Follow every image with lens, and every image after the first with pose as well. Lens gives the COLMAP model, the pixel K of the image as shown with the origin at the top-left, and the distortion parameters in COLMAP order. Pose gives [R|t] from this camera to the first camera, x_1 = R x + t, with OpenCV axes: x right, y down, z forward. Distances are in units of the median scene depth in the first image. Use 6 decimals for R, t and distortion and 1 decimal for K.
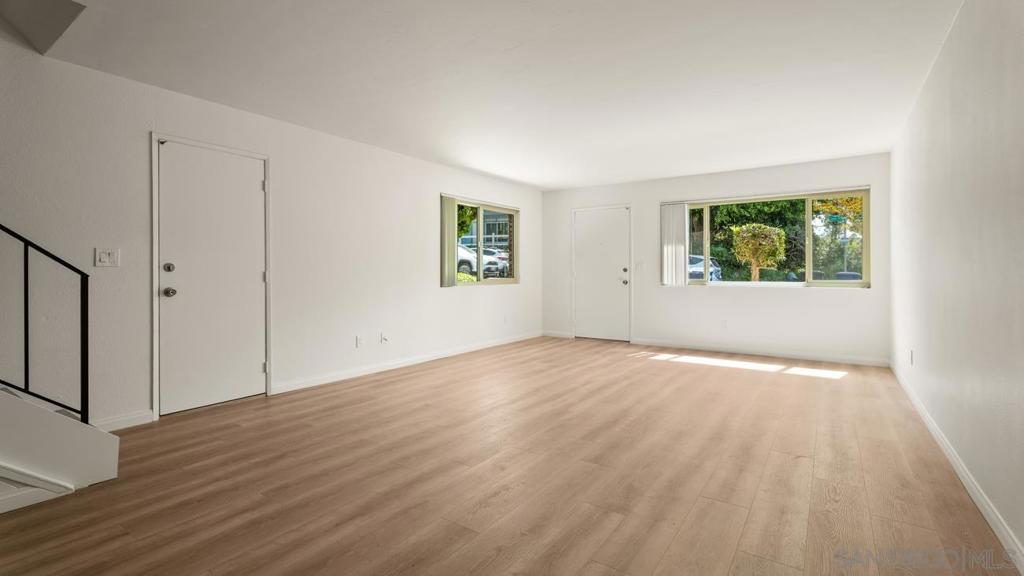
lens RADIAL K [[469.1, 0, 563.7], [0, 469.1, 273.1], [0, 0, 1]] dist [-0.000382, 0.001188]
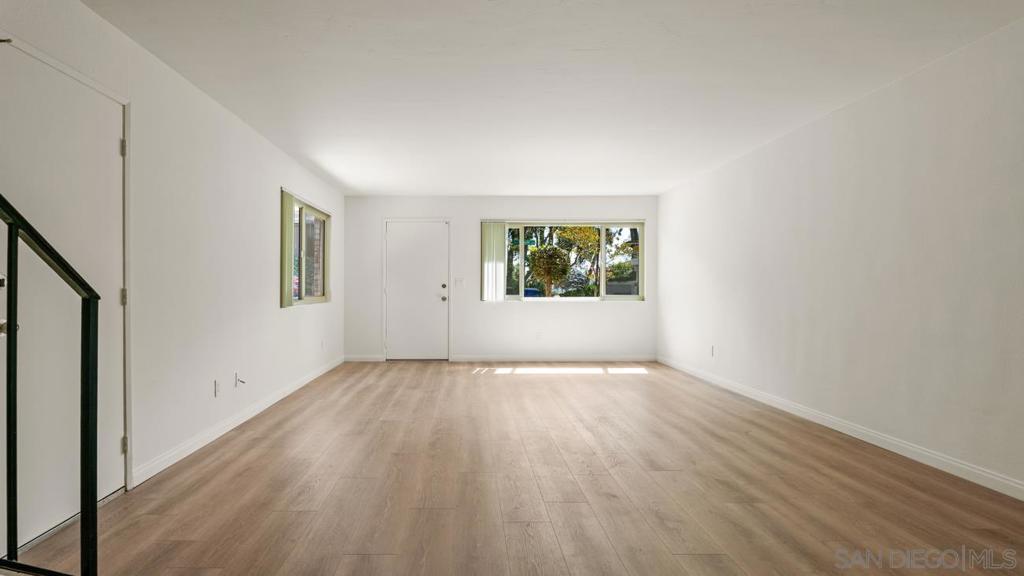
lens RADIAL K [[469.1, 0, 510.5], [0, 469.1, 290.4], [0, 0, 1]] dist [-0.000382, 0.001188]
pose [[0.836812, -0.002413, 0.547484, -0.303622], [0.000924, 0.999995, 0.002995, -0.000731], [-0.547489, -0.002000, 0.836811, 0.117797]]
